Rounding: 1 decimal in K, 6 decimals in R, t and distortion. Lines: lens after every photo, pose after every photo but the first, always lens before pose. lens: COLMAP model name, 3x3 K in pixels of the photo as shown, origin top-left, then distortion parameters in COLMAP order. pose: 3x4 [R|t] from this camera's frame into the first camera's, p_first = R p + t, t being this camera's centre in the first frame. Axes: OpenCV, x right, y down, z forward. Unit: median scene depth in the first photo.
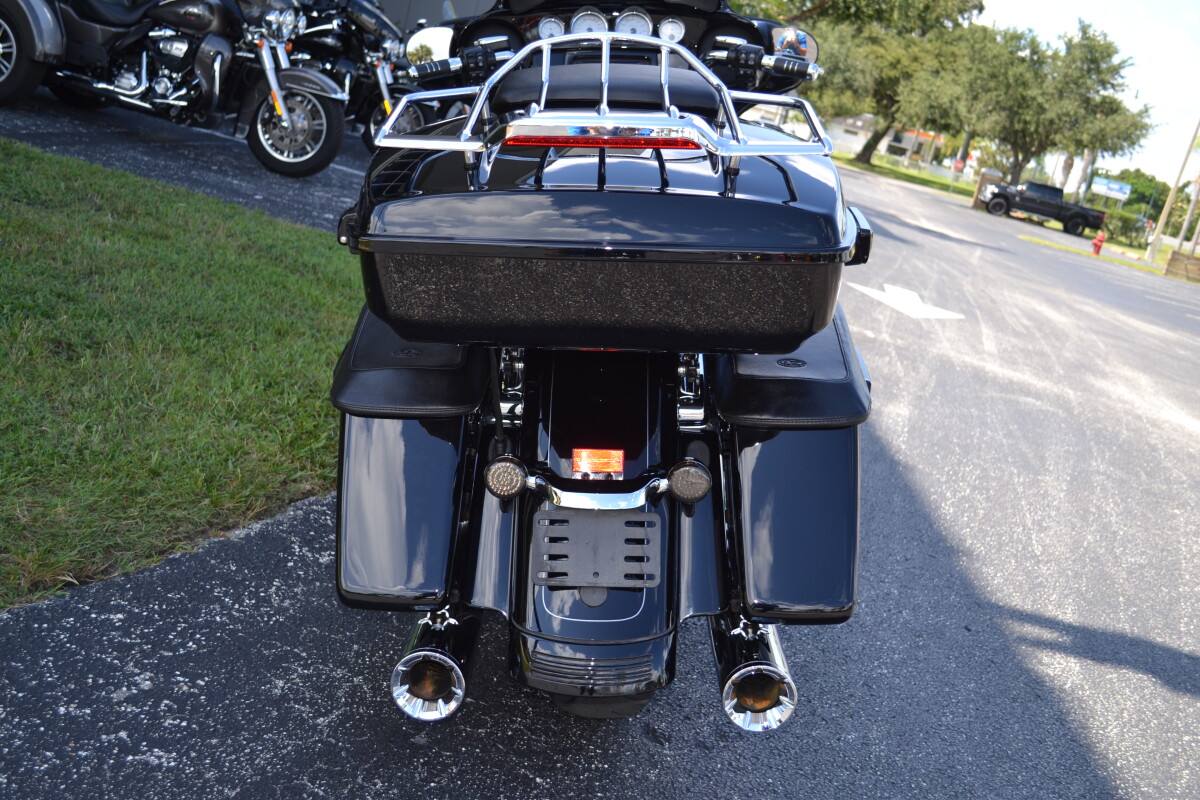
lens RADIAL K [[1257.5, 0, 600.0], [0, 1257.5, 400.0], [0, 0, 1]] dist [-0.077630, 0.001198]
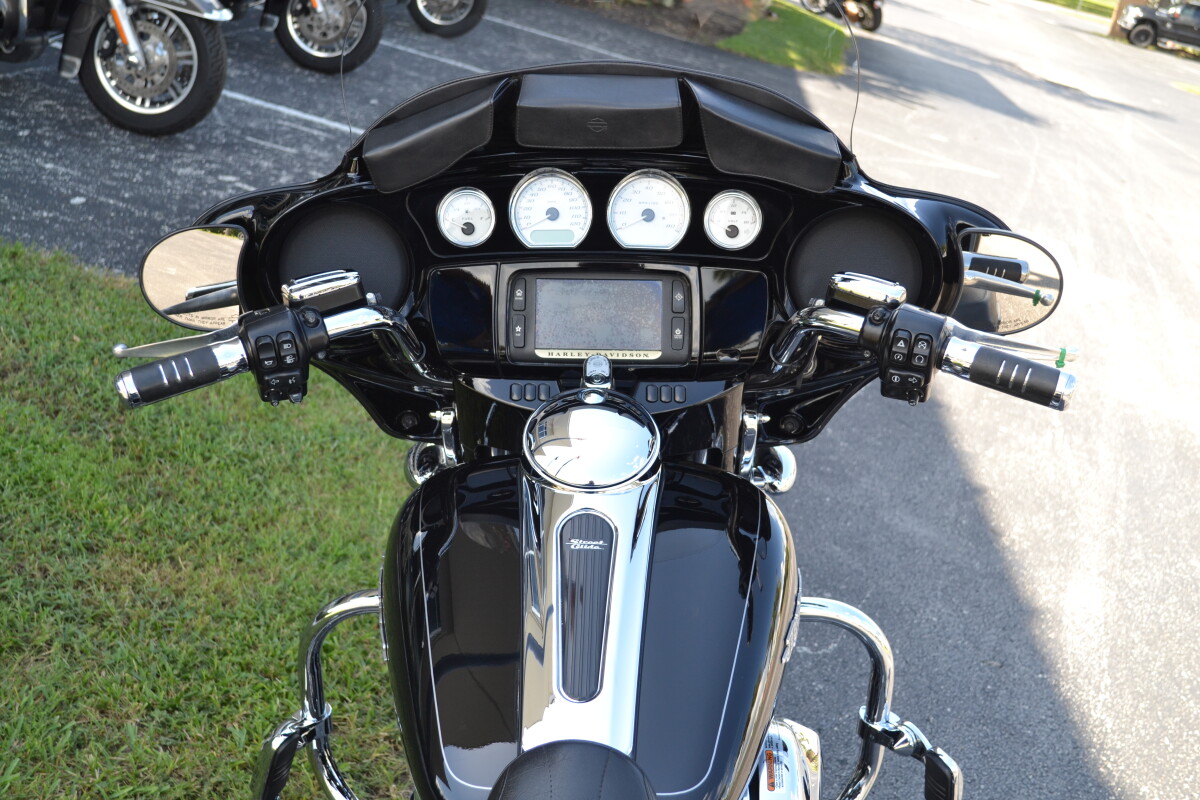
lens RADIAL K [[1554.0, 0, 600.0], [0, 1554.0, 400.0], [0, 0, 1]] dist [-0.028430, -0.065801]
pose [[0.999829, 0.005831, -0.017571, 0.007955], [-0.004258, 0.996084, 0.088305, -0.113756], [0.018017, -0.088215, 0.995938, 0.175542]]
